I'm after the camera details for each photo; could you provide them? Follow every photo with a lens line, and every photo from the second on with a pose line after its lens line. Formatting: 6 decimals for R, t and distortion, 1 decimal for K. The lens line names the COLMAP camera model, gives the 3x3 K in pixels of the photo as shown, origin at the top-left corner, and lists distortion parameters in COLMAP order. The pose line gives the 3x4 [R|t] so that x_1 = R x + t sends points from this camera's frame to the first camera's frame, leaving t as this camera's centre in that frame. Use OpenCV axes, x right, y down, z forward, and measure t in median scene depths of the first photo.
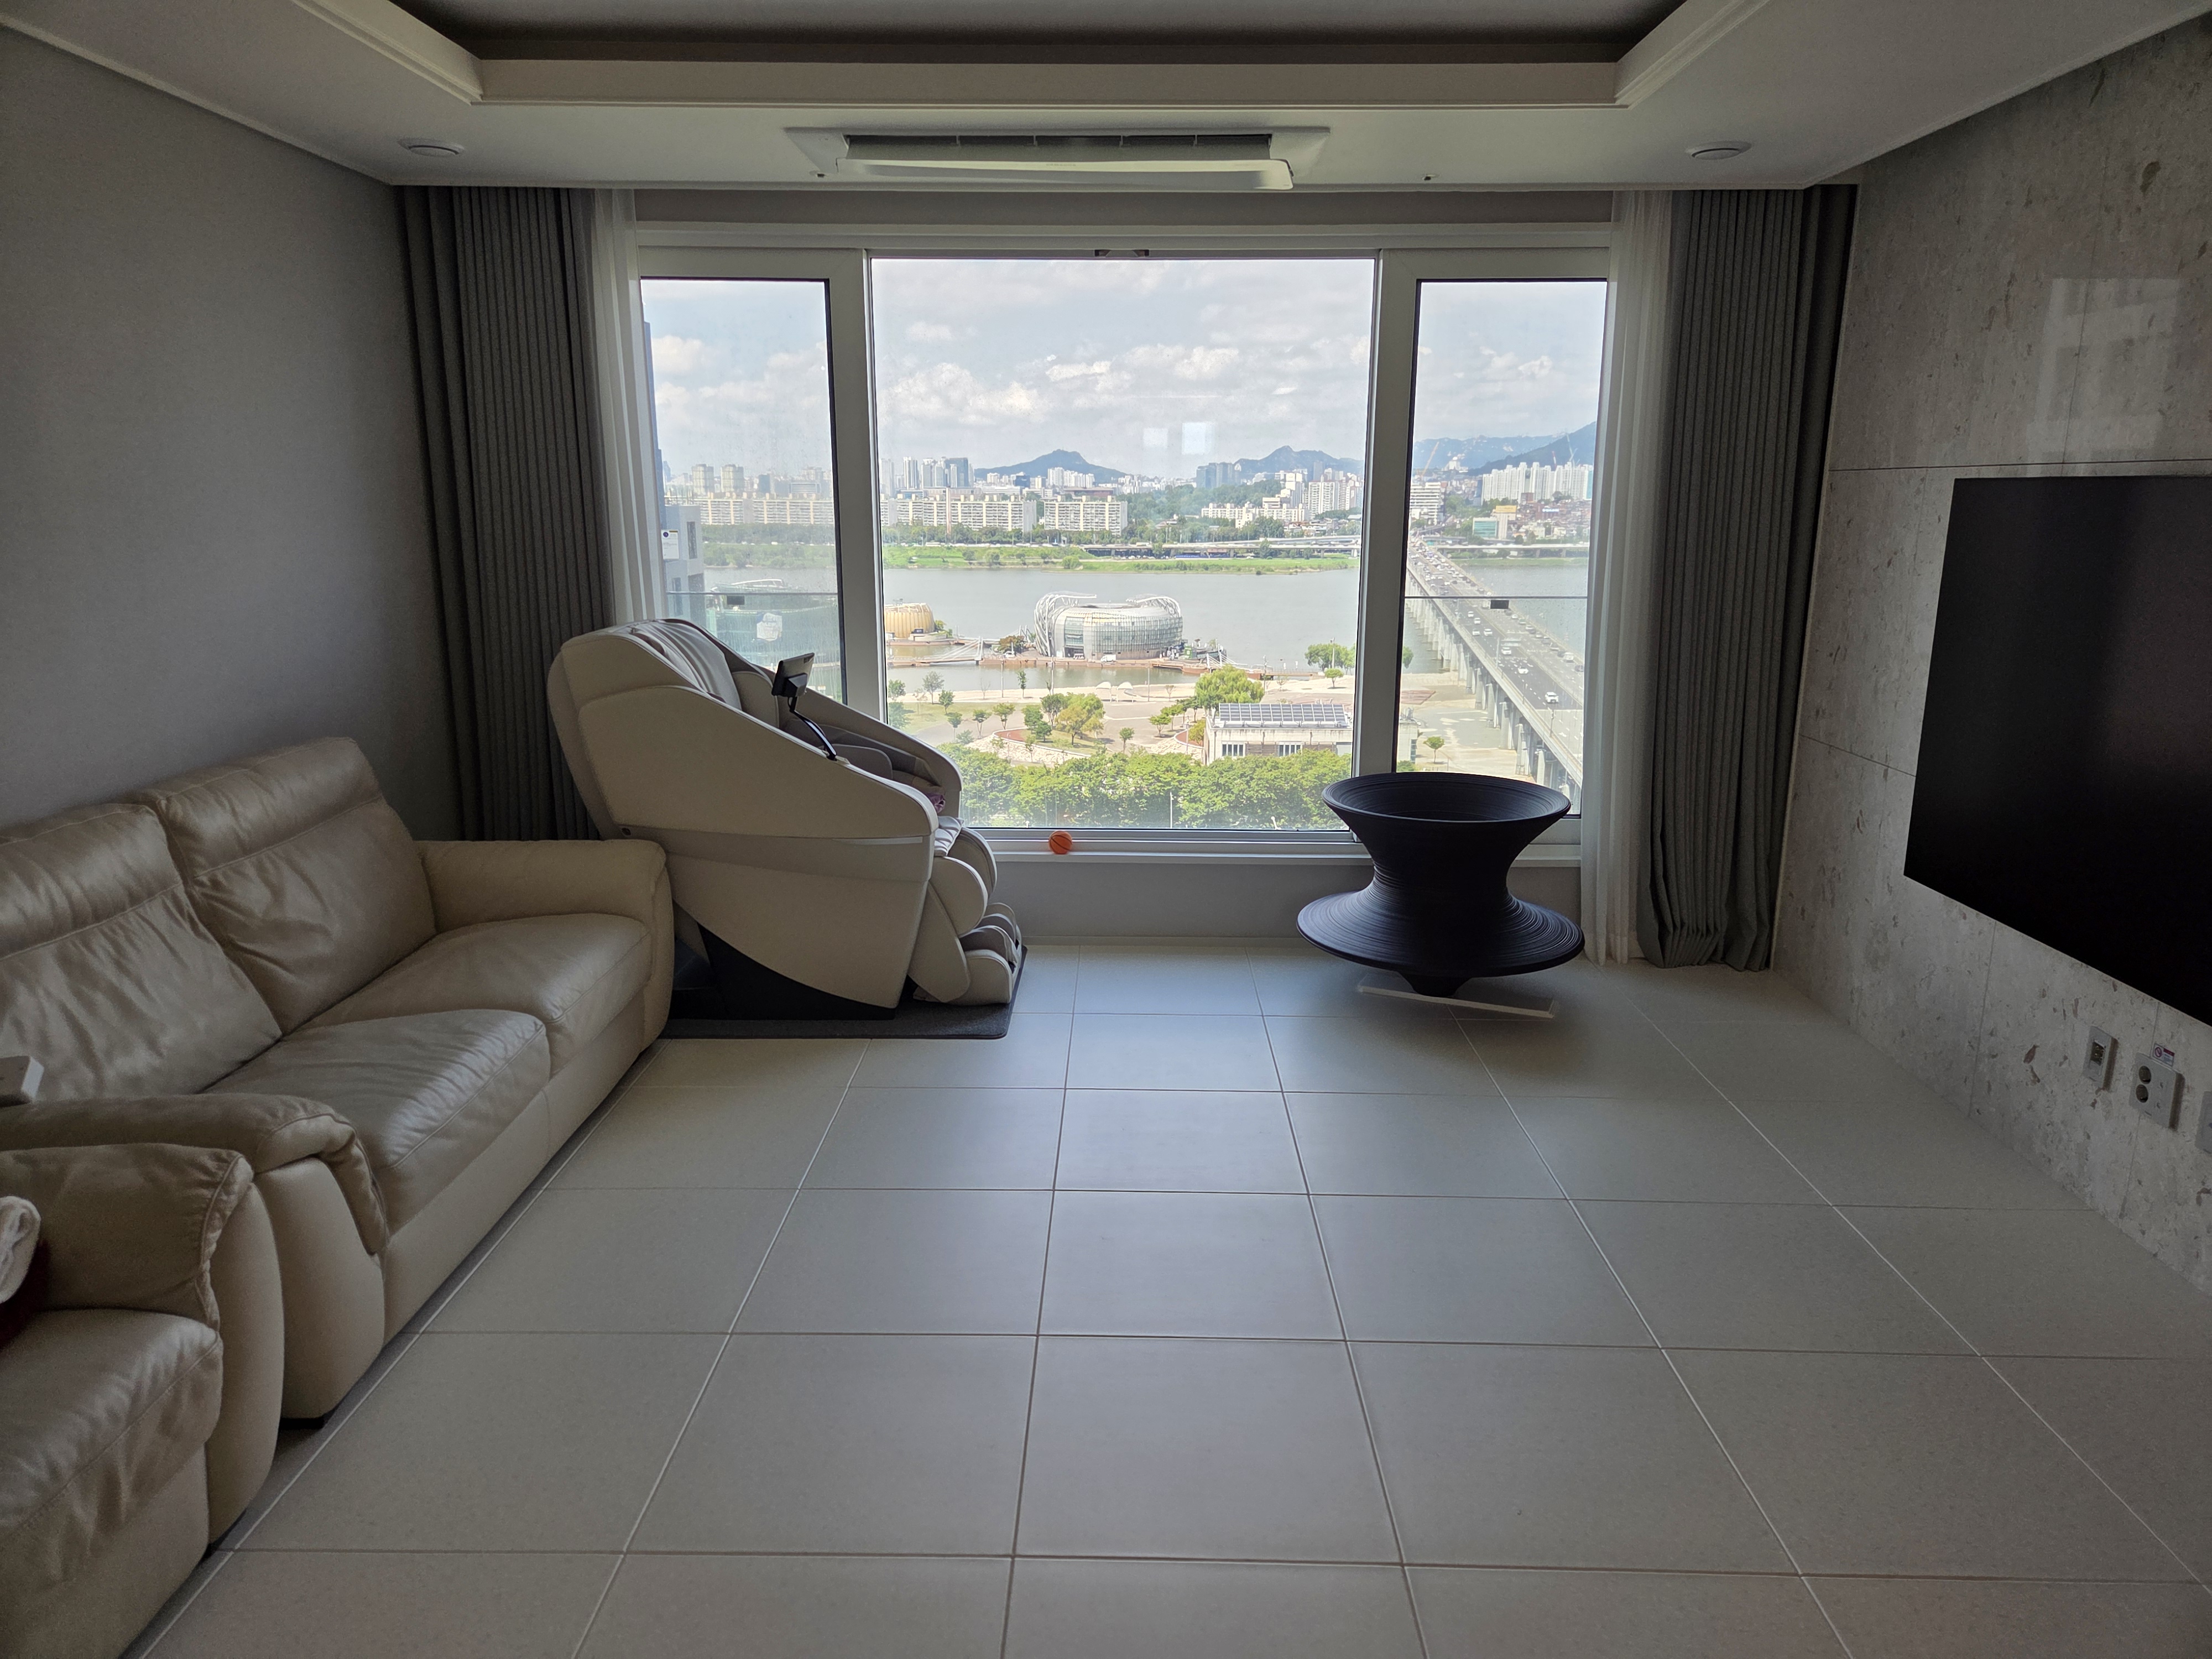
lens RADIAL K [[1465.0, 0, 1100.8], [0, 1465.0, 767.6], [0, 0, 1]] dist [-0.053574, -0.000457]
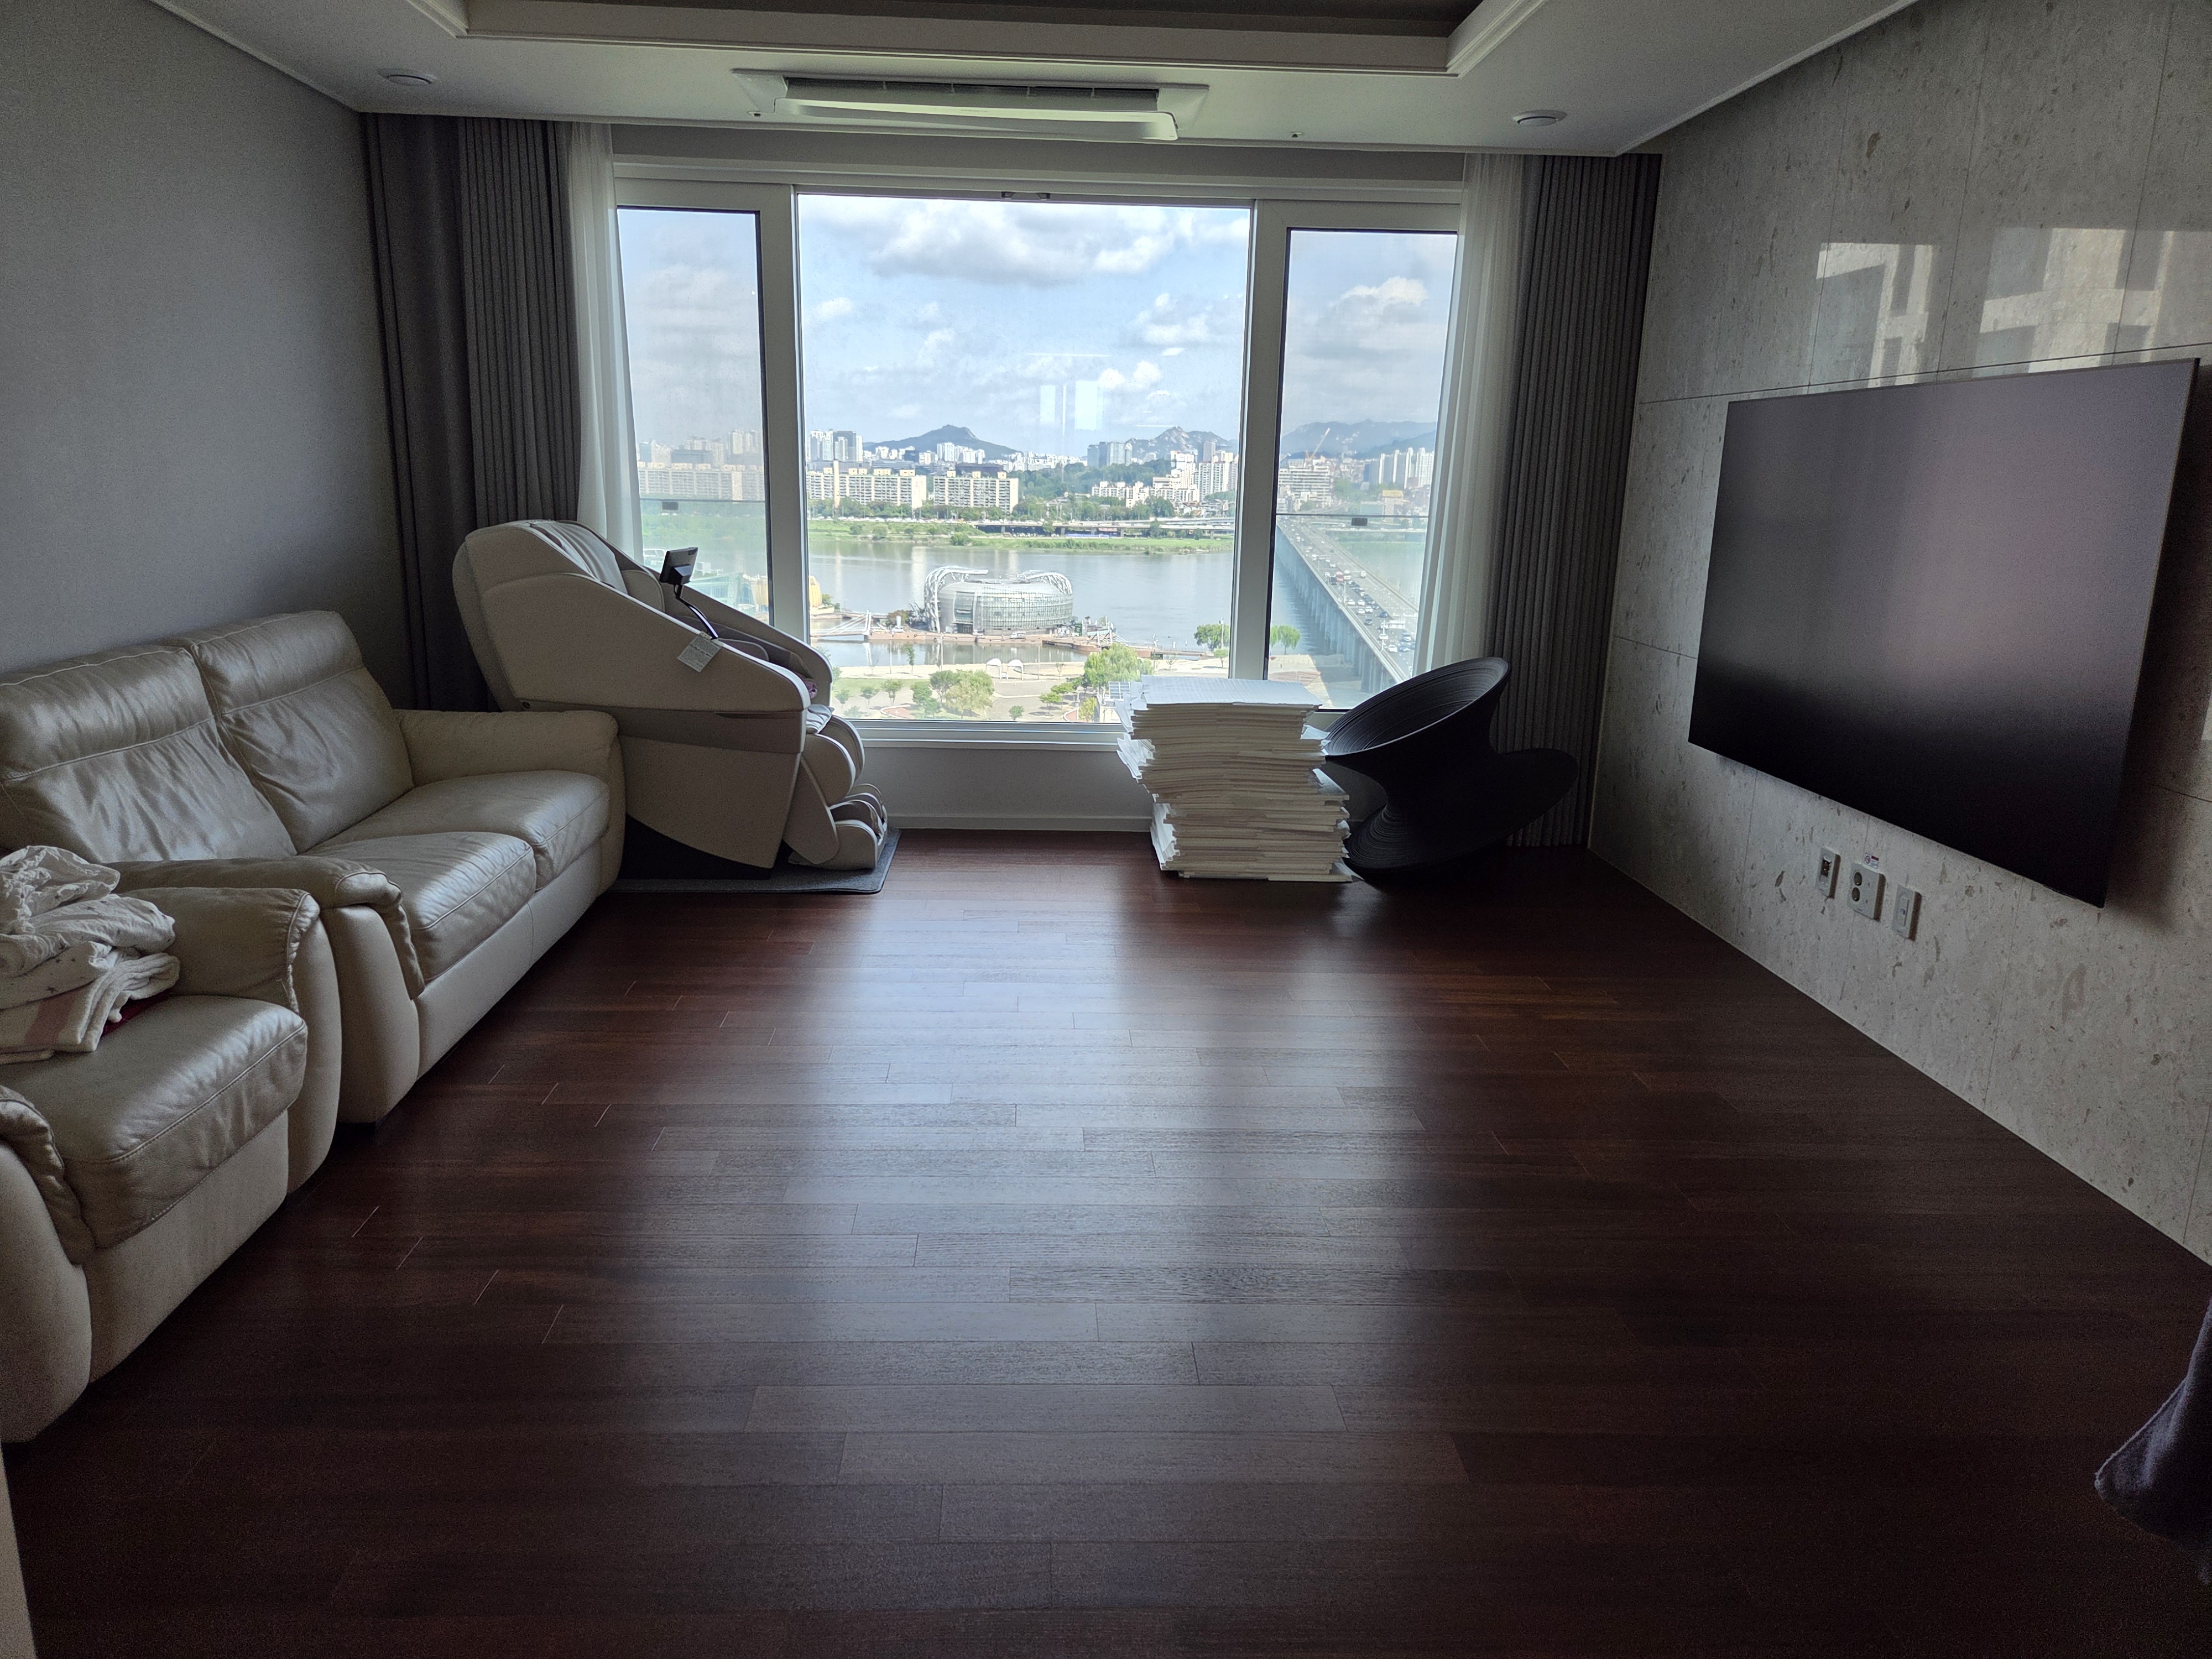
lens RADIAL K [[1474.0, 0, 1106.0], [0, 1474.0, 829.5], [0, 0, 1]] dist [-0.099967, 0.042030]
pose [[0.996894, -0.002312, 0.078720, -0.012216], [-0.001800, 0.998639, 0.052129, 0.074288], [-0.078733, -0.052109, 0.995533, -0.134815]]
